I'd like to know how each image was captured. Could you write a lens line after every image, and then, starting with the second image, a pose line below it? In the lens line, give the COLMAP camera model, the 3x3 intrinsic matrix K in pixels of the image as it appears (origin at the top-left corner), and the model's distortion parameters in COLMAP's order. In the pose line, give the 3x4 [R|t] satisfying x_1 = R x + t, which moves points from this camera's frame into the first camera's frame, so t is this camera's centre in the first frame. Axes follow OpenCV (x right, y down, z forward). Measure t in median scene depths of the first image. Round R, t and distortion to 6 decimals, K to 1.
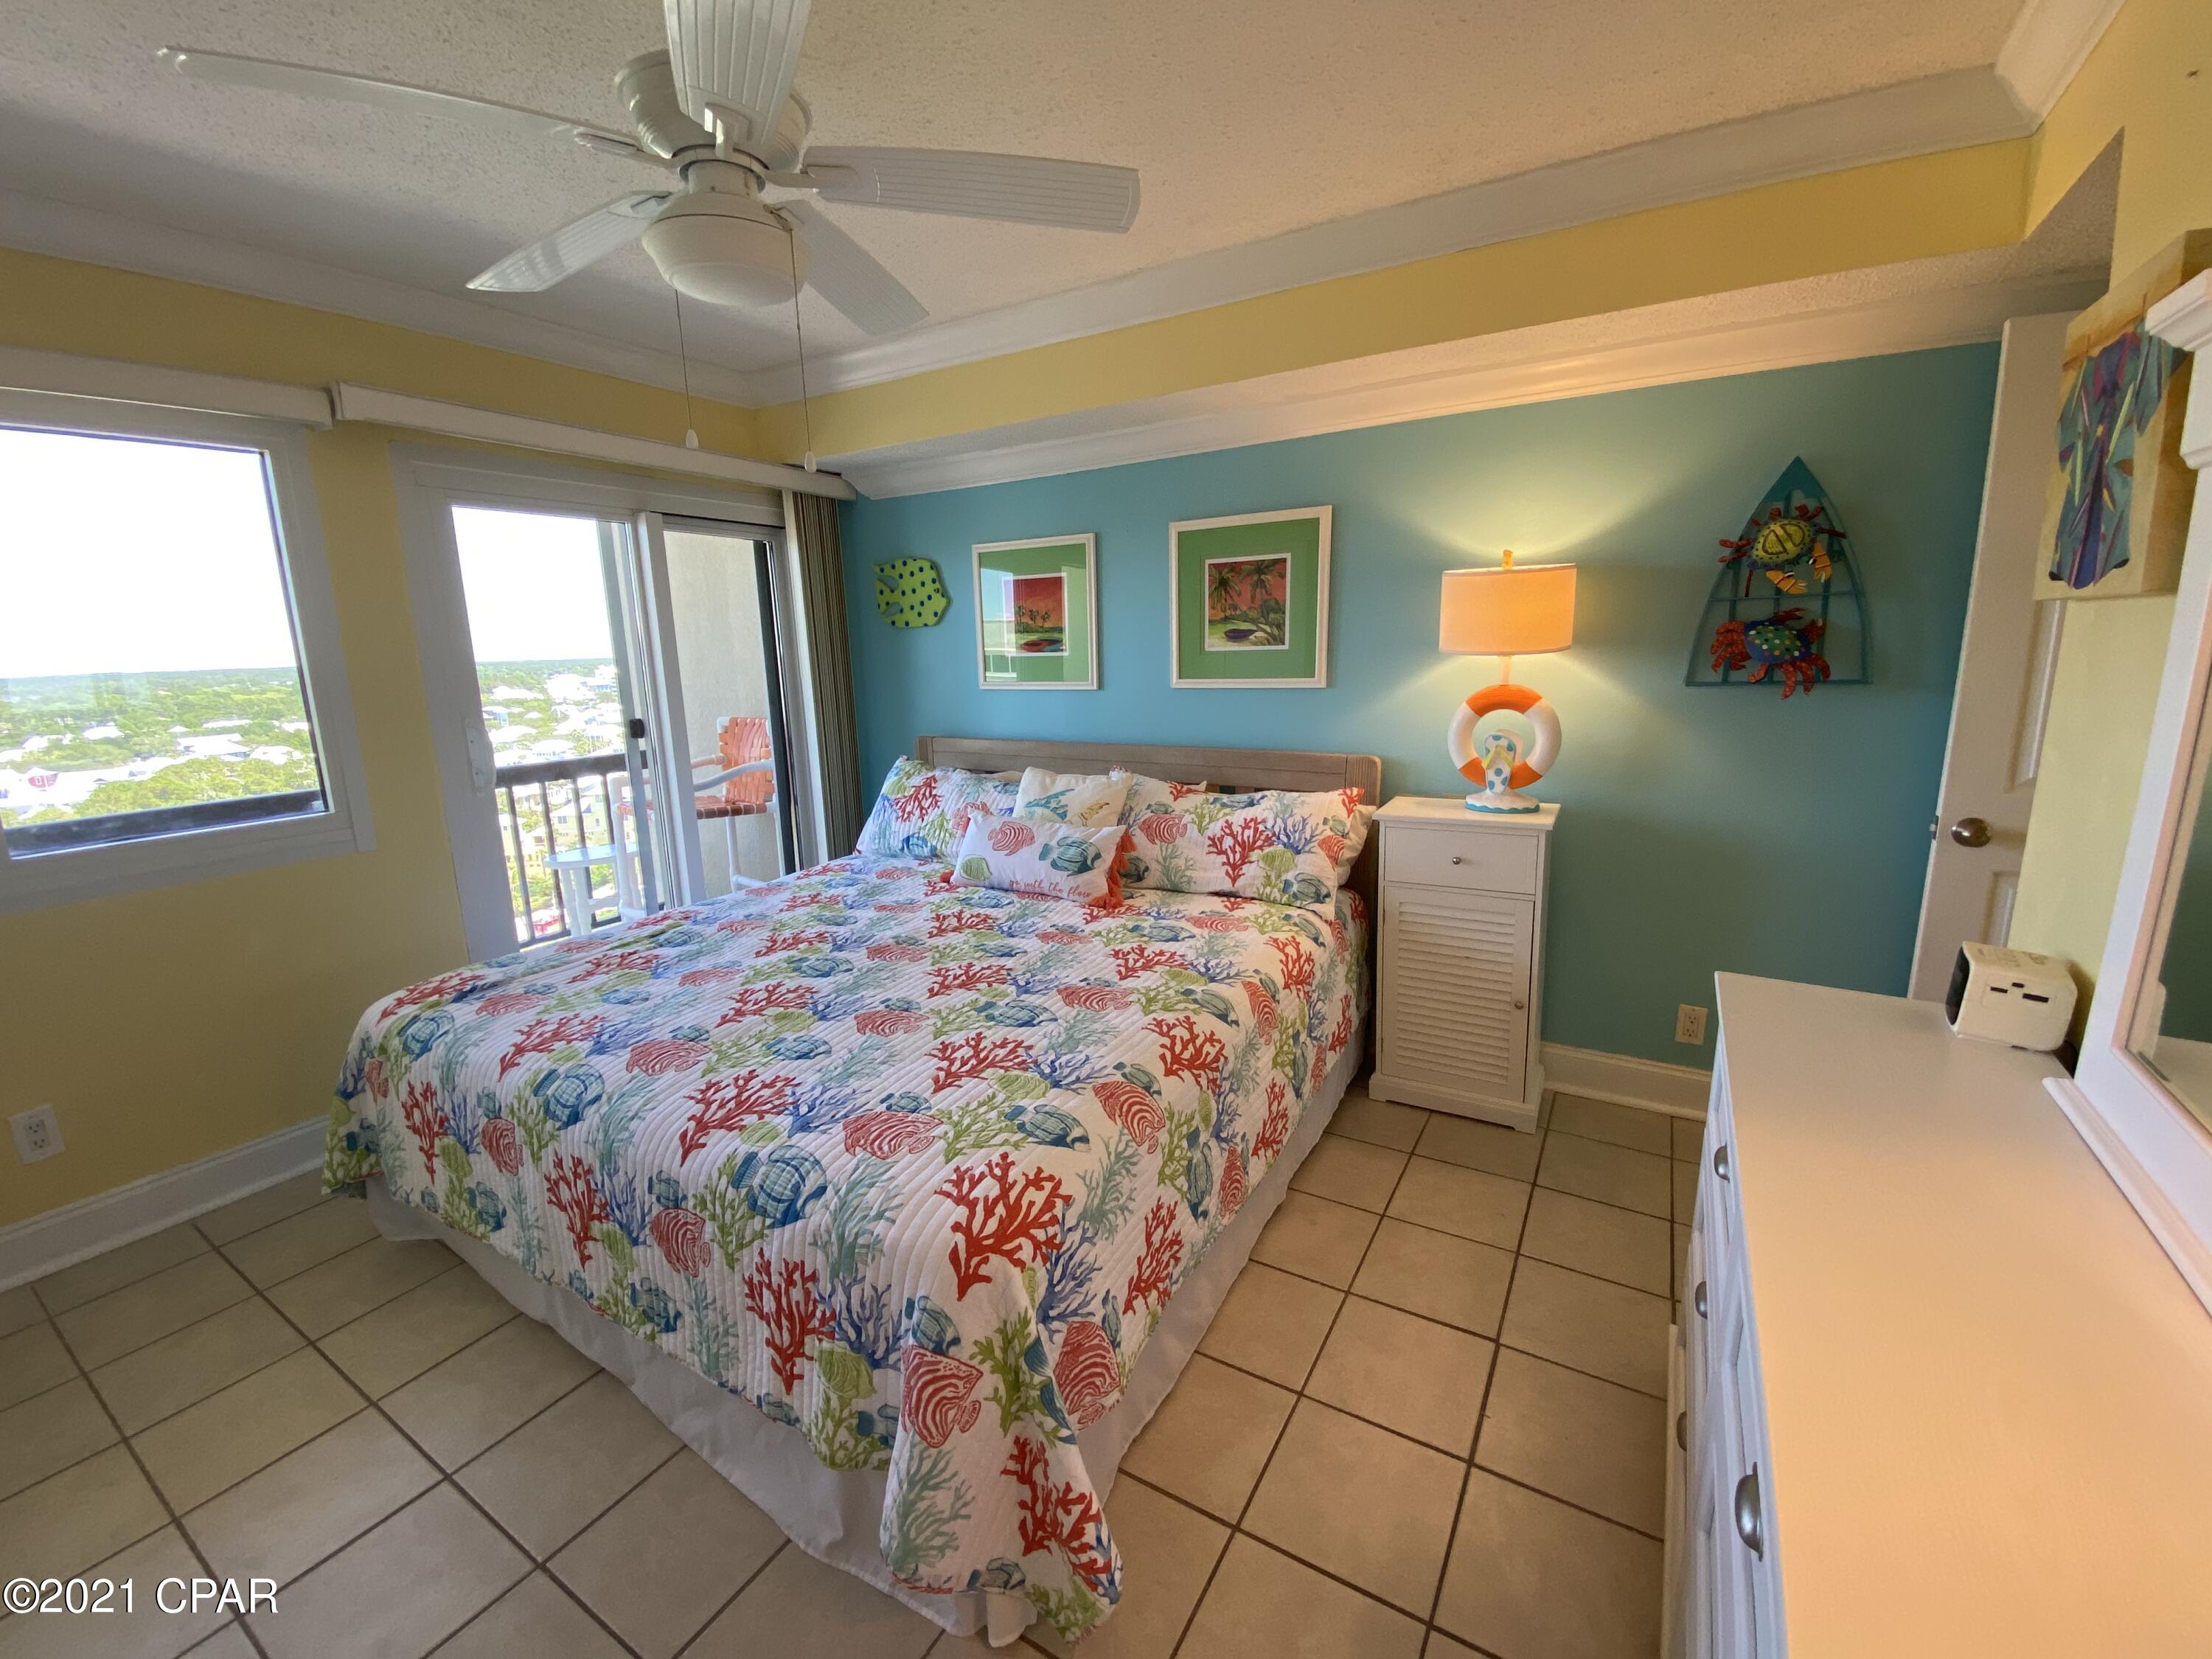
lens RADIAL K [[886.2, 0, 1110.9], [0, 886.2, 822.6], [0, 0, 1]] dist [0.014691, -0.017519]
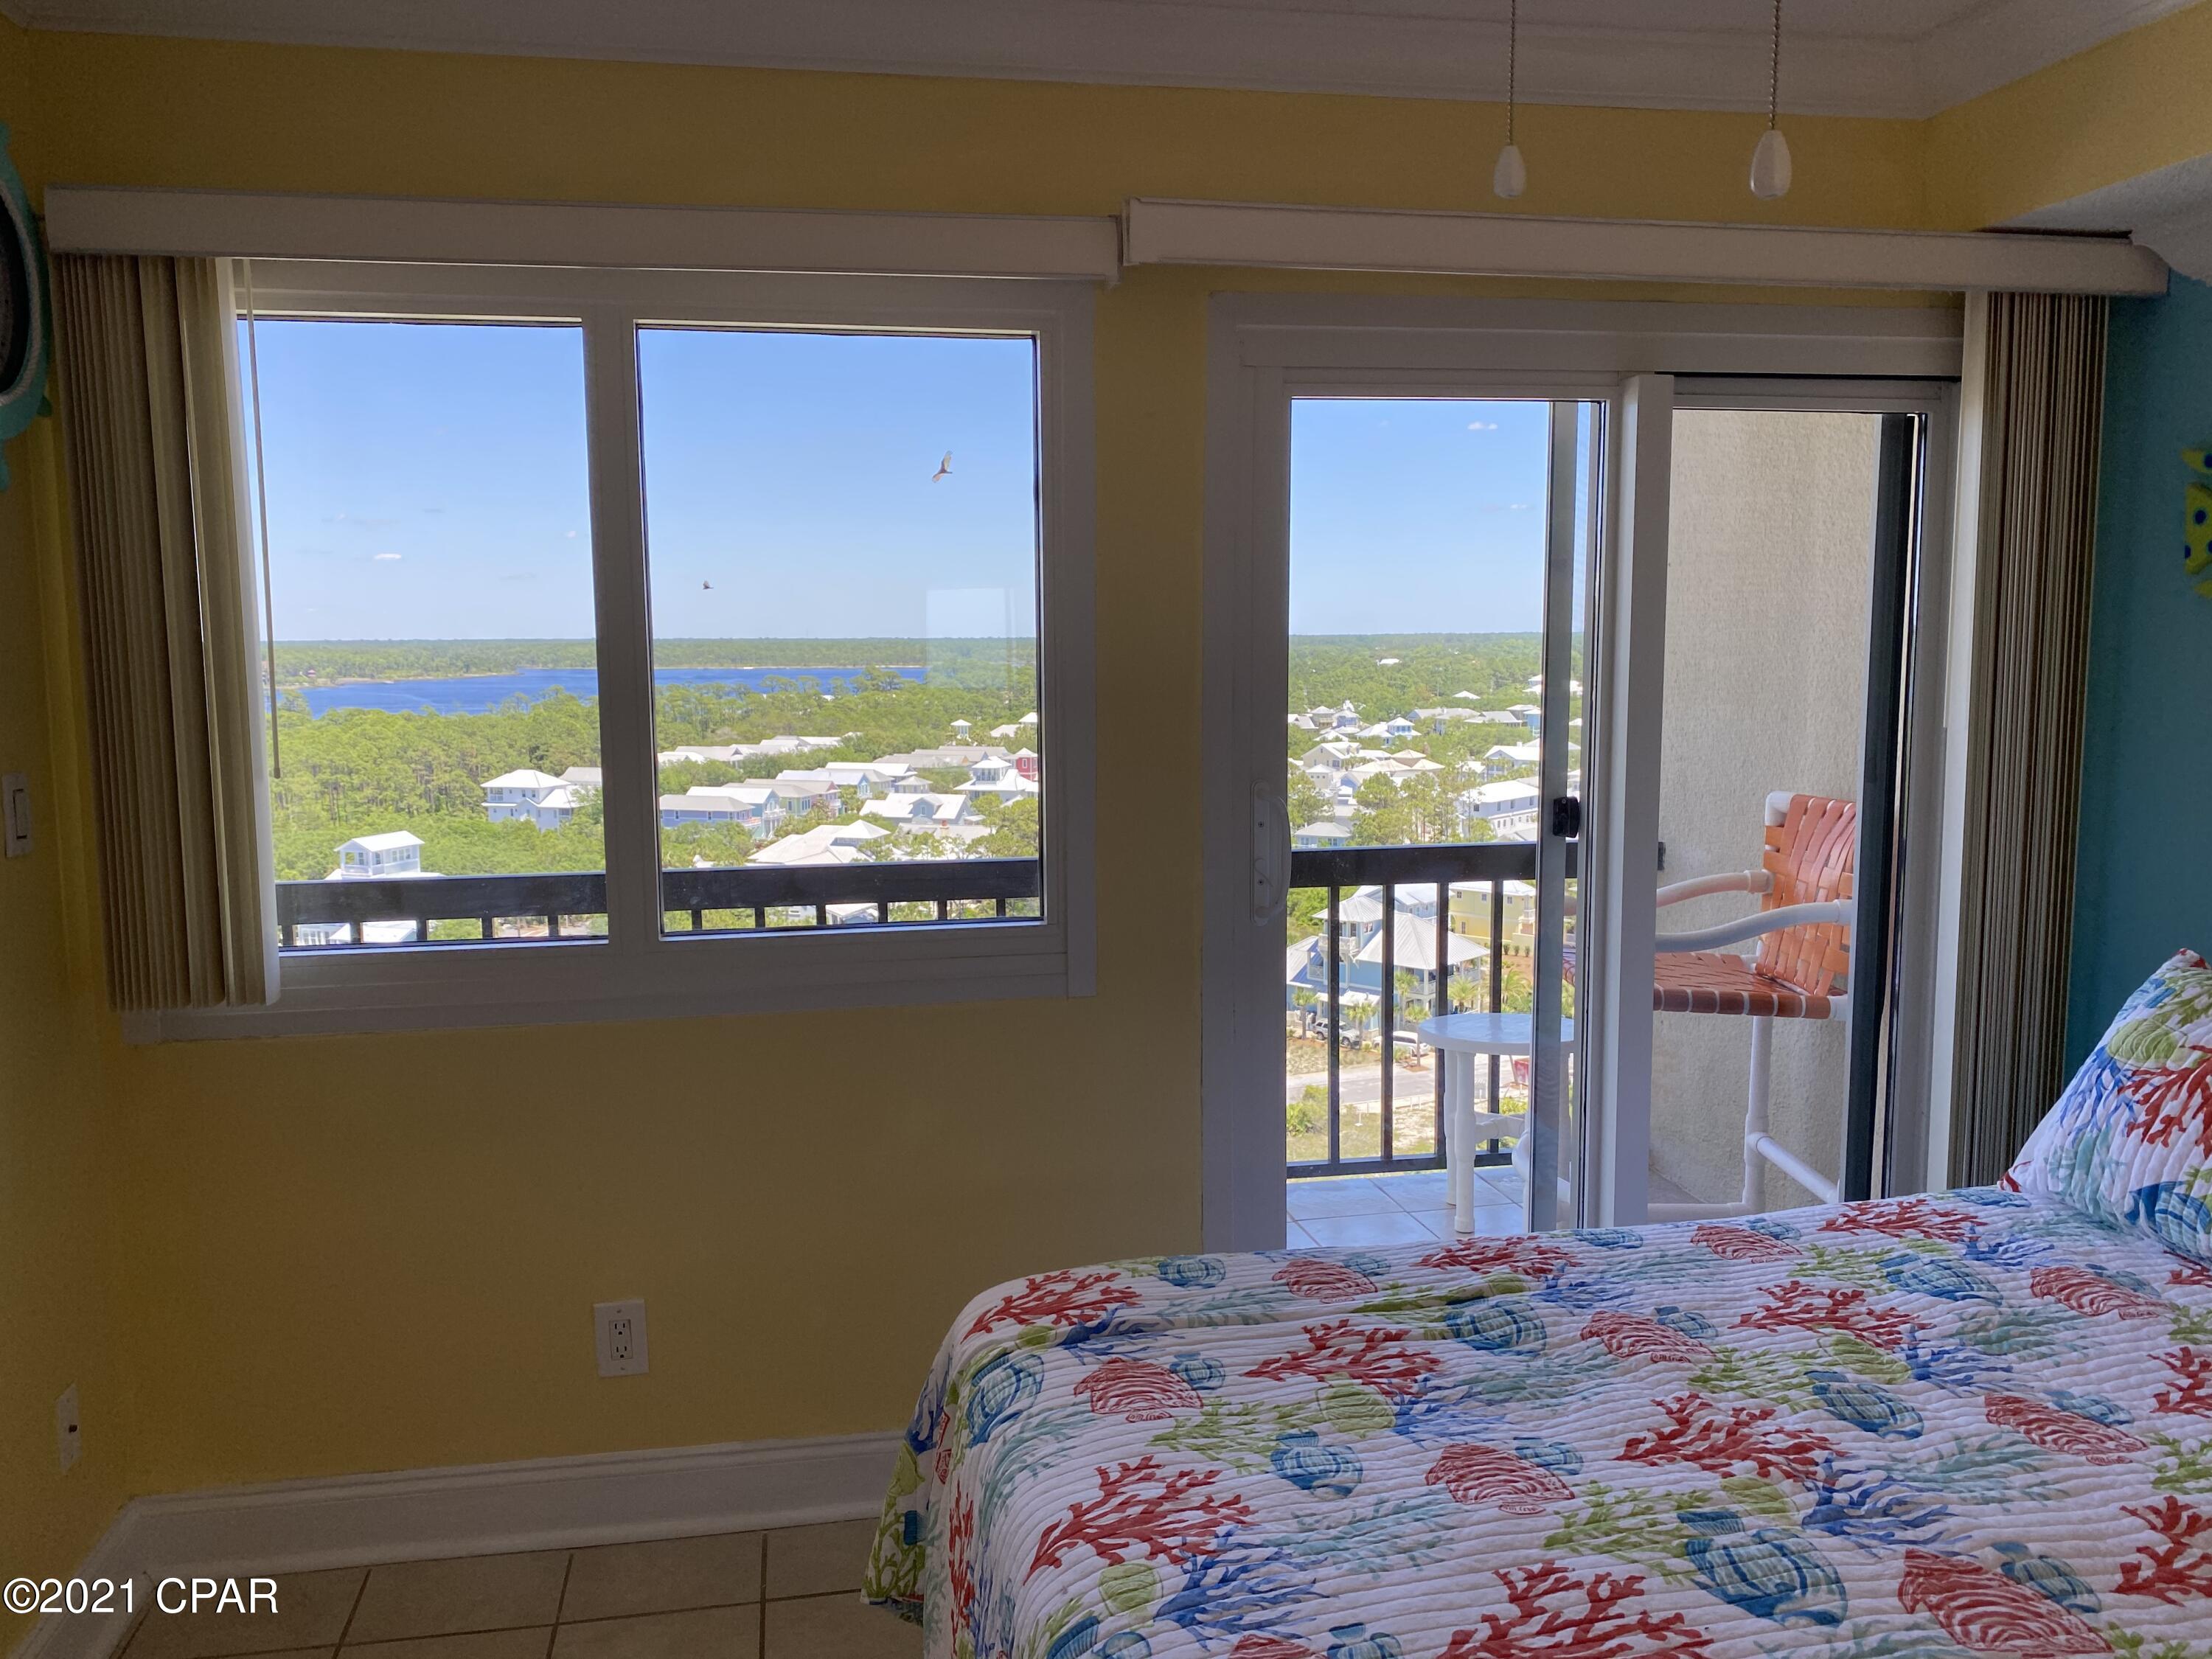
lens RADIAL K [[1675.6, 0, 1094.7], [0, 1675.6, 830.8], [0, 0, 1]] dist [0.031484, -0.037149]
pose [[0.655990, 0.103790, -0.747599, -0.019411], [-0.152223, 0.988339, 0.003643, -0.083111], [0.739260, 0.111412, 0.664140, 0.267285]]
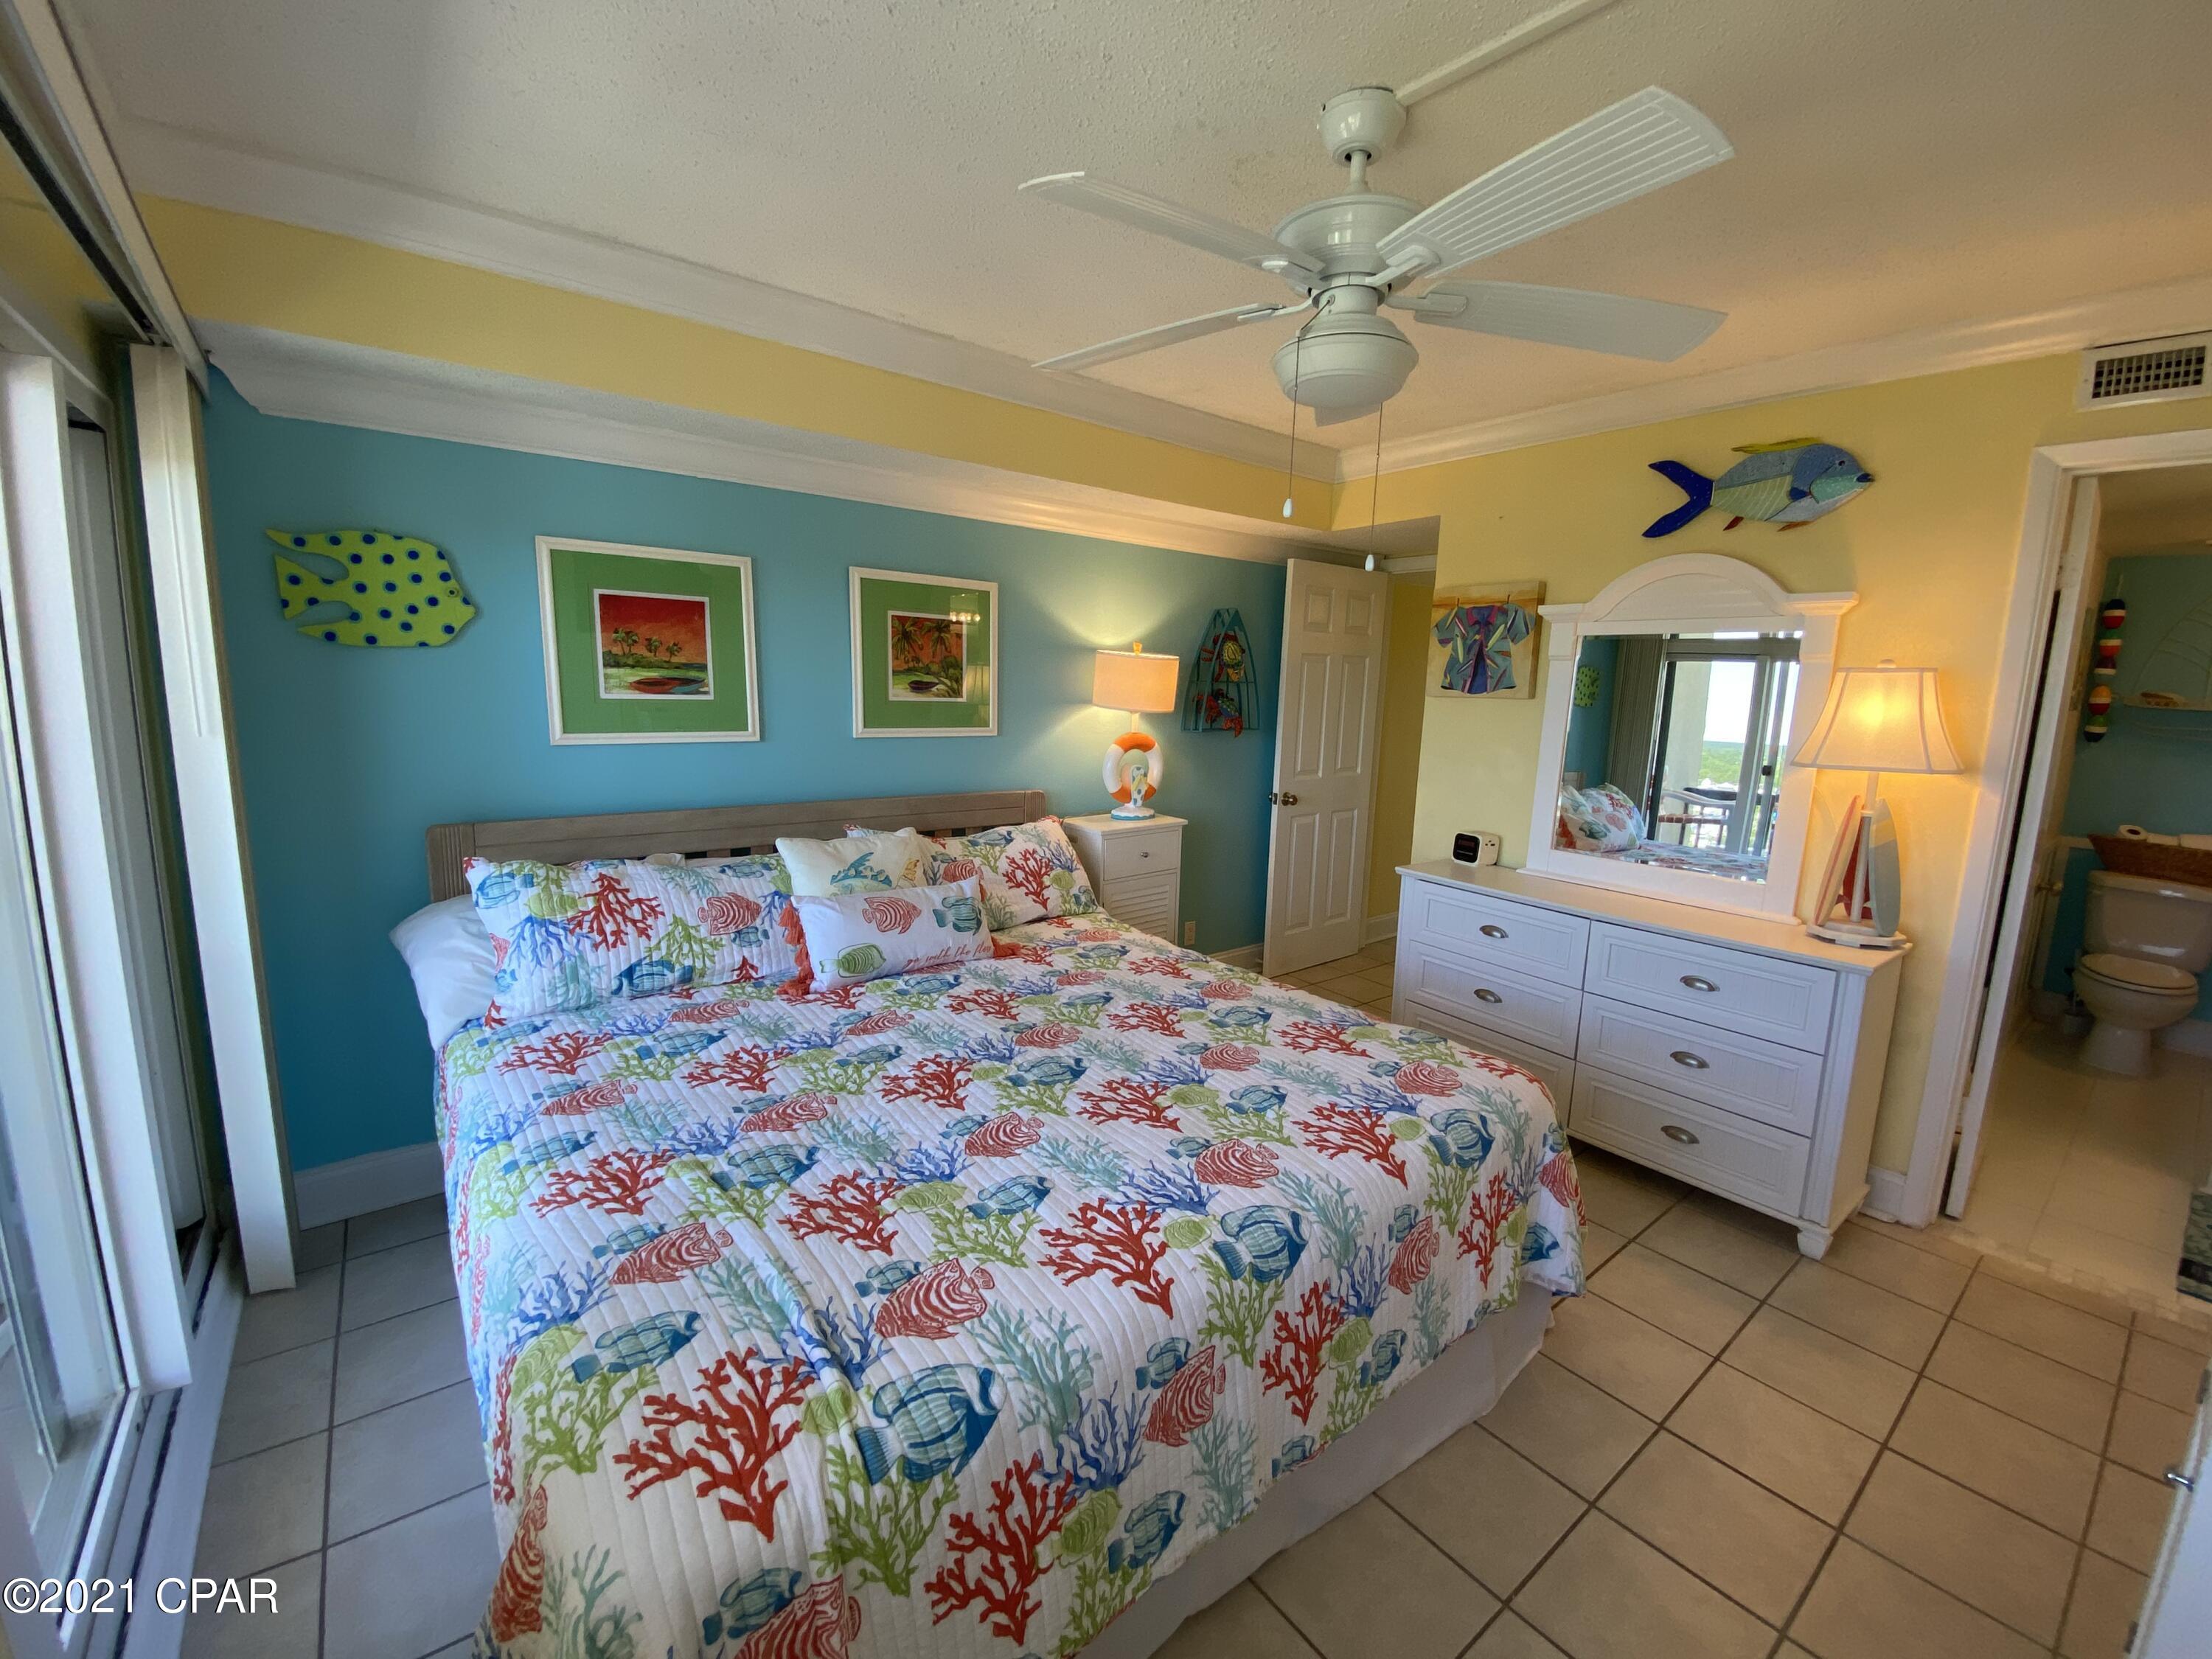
lens RADIAL K [[886.2, 0, 1111.6], [0, 886.2, 825.7], [0, 0, 1]] dist [0.014691, -0.017519]
pose [[0.355220, -0.113404, 0.927878, -0.918912], [0.149448, 0.986736, 0.063385, -0.100300], [-0.922759, 0.116154, 0.367457, 0.520134]]
